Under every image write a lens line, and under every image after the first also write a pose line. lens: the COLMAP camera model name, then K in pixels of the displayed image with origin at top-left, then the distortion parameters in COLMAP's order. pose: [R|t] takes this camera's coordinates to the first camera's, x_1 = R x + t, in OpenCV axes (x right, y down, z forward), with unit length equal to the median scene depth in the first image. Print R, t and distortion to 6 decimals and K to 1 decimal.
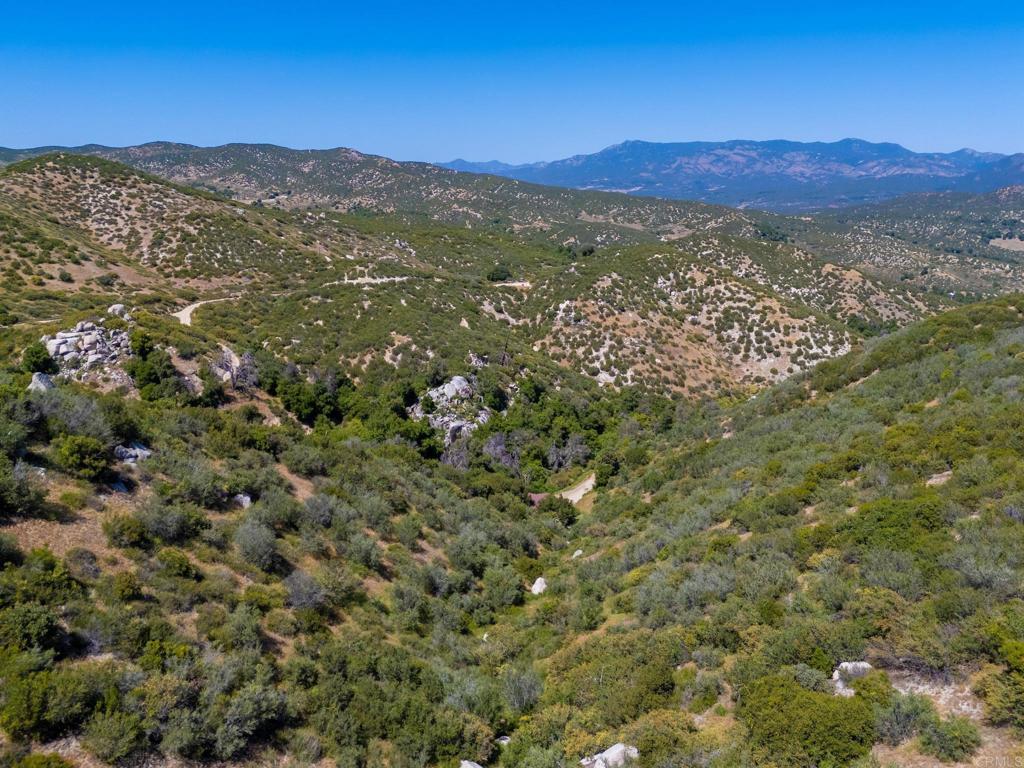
lens RADIAL K [[754.2, 0, 515.2], [0, 754.2, 383.1], [0, 0, 1]] dist [0.070207, -0.064177]
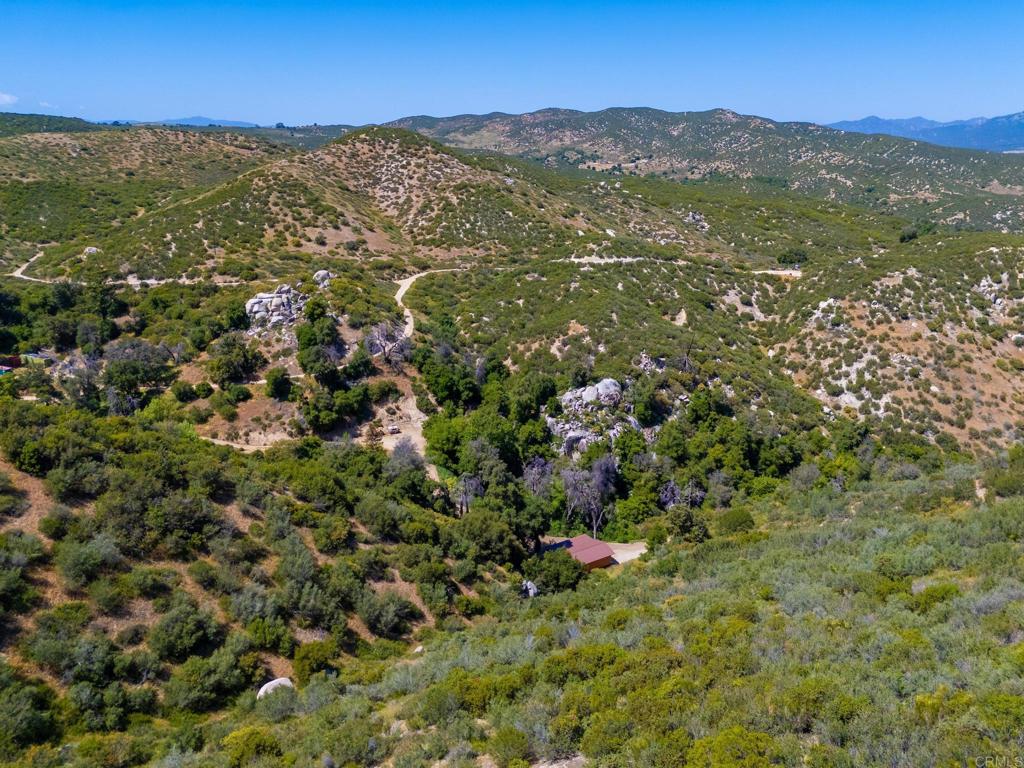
lens RADIAL K [[754.2, 0, 512.1], [0, 754.2, 386.5], [0, 0, 1]] dist [0.070207, -0.064177]
pose [[0.880948, 0.146294, -0.450033, 0.153715], [-0.123471, 0.989131, 0.079844, -0.039221], [0.456822, -0.014772, 0.889436, 0.105424]]
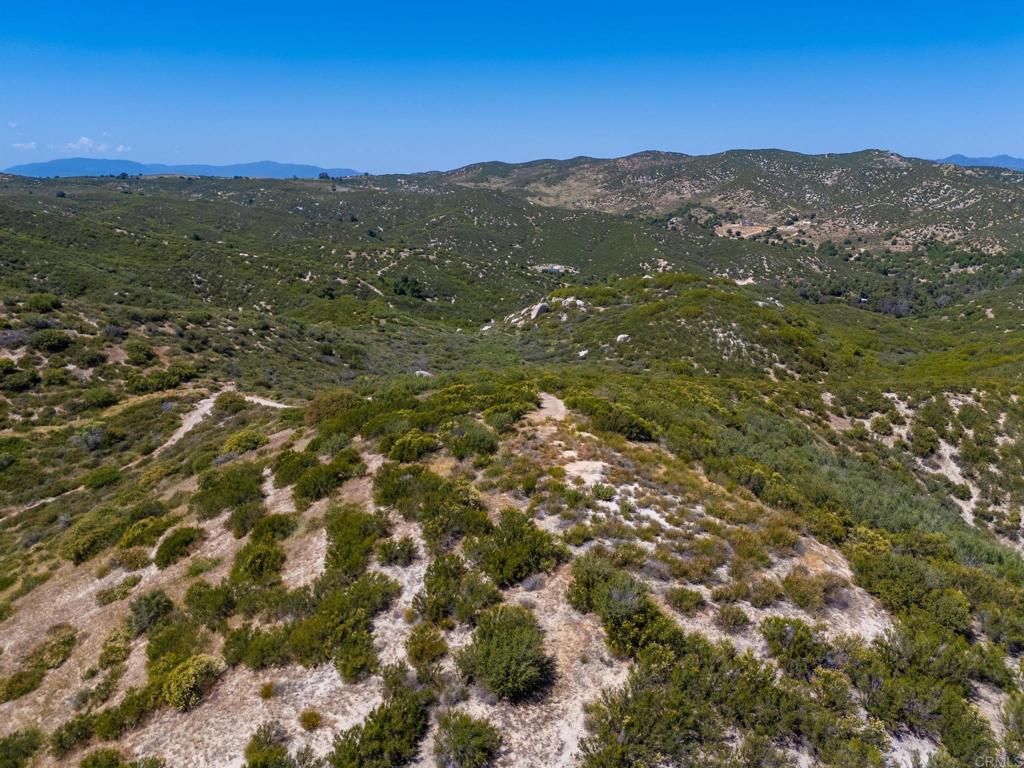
lens RADIAL K [[754.2, 0, 510.9], [0, 754.2, 386.7], [0, 0, 1]] dist [0.070207, -0.064177]
pose [[0.844459, 0.137376, -0.517703, -0.601699], [-0.135833, 0.989879, 0.041105, -0.341441], [0.518110, 0.035610, 0.854572, 0.997744]]
